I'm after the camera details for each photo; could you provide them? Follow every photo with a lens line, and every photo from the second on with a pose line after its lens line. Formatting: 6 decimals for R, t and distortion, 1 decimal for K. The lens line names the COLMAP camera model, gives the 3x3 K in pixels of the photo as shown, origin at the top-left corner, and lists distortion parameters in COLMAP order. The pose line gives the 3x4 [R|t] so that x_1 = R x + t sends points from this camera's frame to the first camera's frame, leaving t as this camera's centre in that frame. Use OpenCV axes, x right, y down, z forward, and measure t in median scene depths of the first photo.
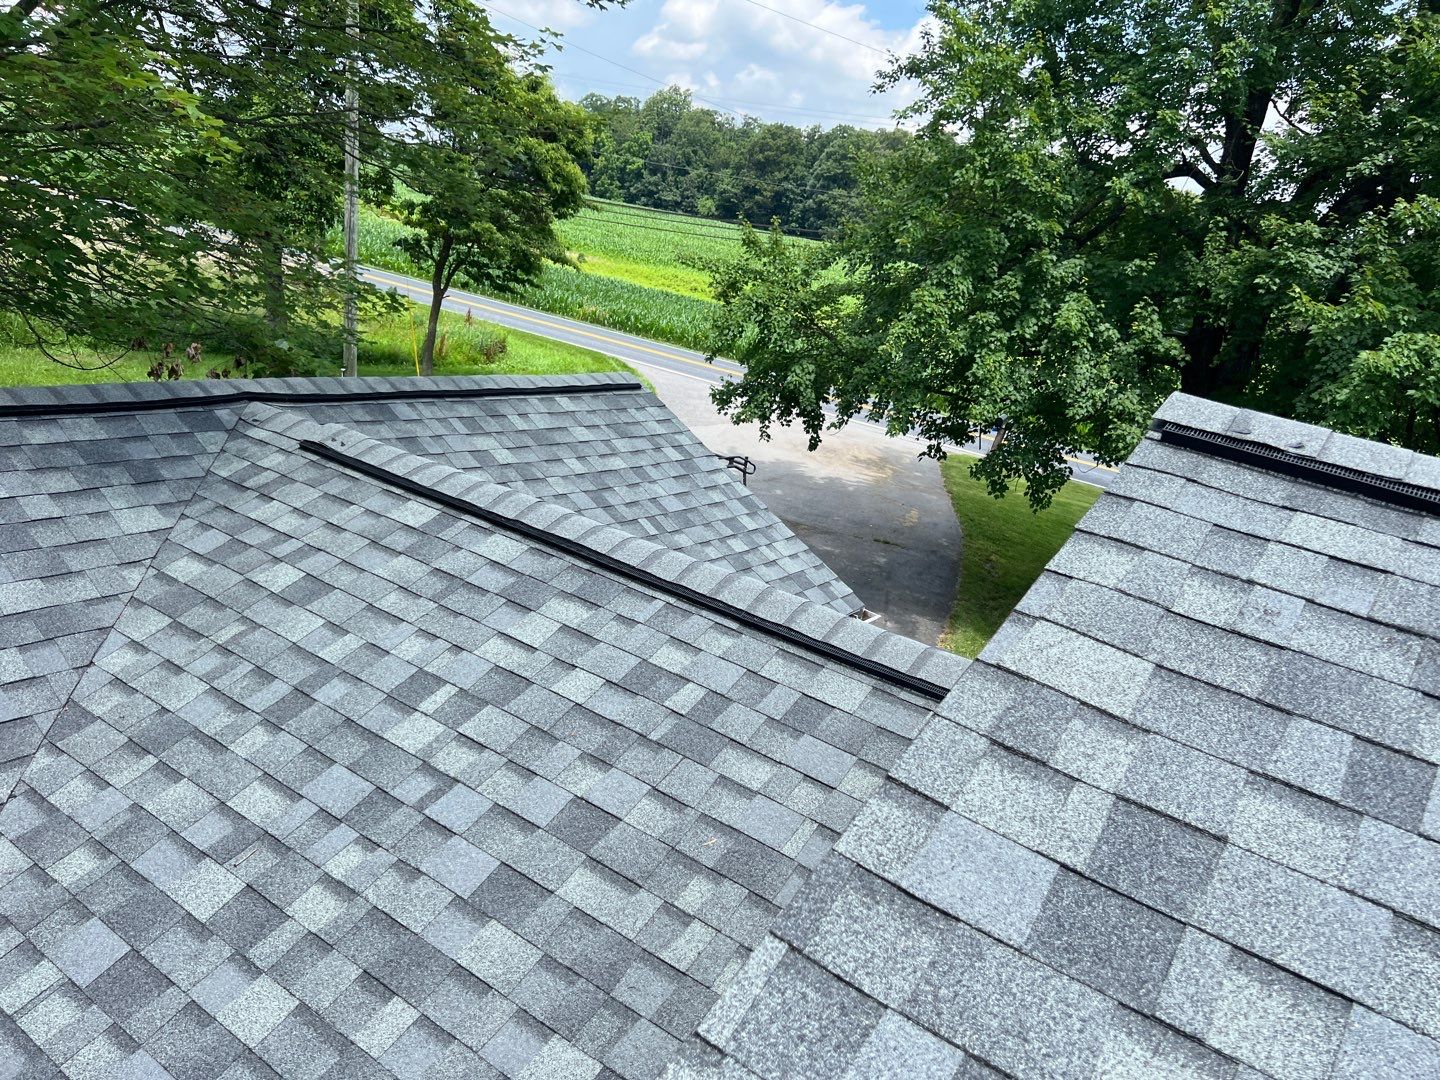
lens RADIAL K [[1063.0, 0, 718.5], [0, 1063.0, 533.5], [0, 0, 1]] dist [0.067006, -0.081821]
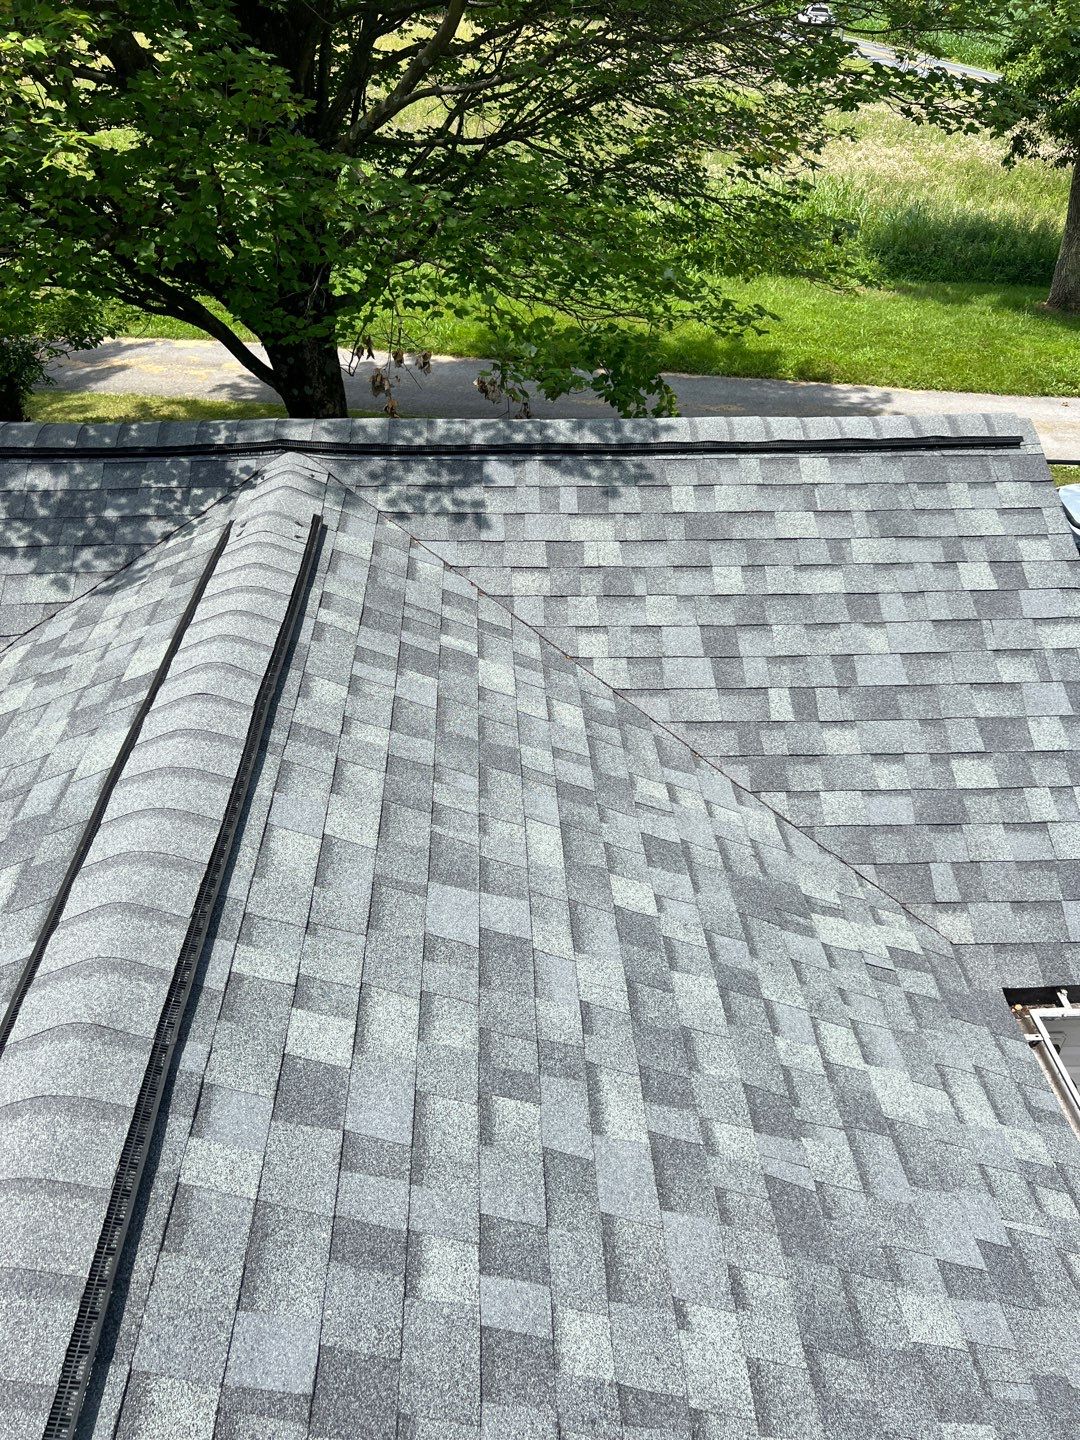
lens RADIAL K [[1065.3, 0, 540.0], [0, 1065.3, 720.0], [0, 0, 1]] dist [0.023597, -0.040805]
pose [[0.590012, 0.317300, -0.742433, 0.256503], [-0.131324, 0.945011, 0.299515, -0.134852], [0.796643, -0.079218, 0.599237, 0.422872]]
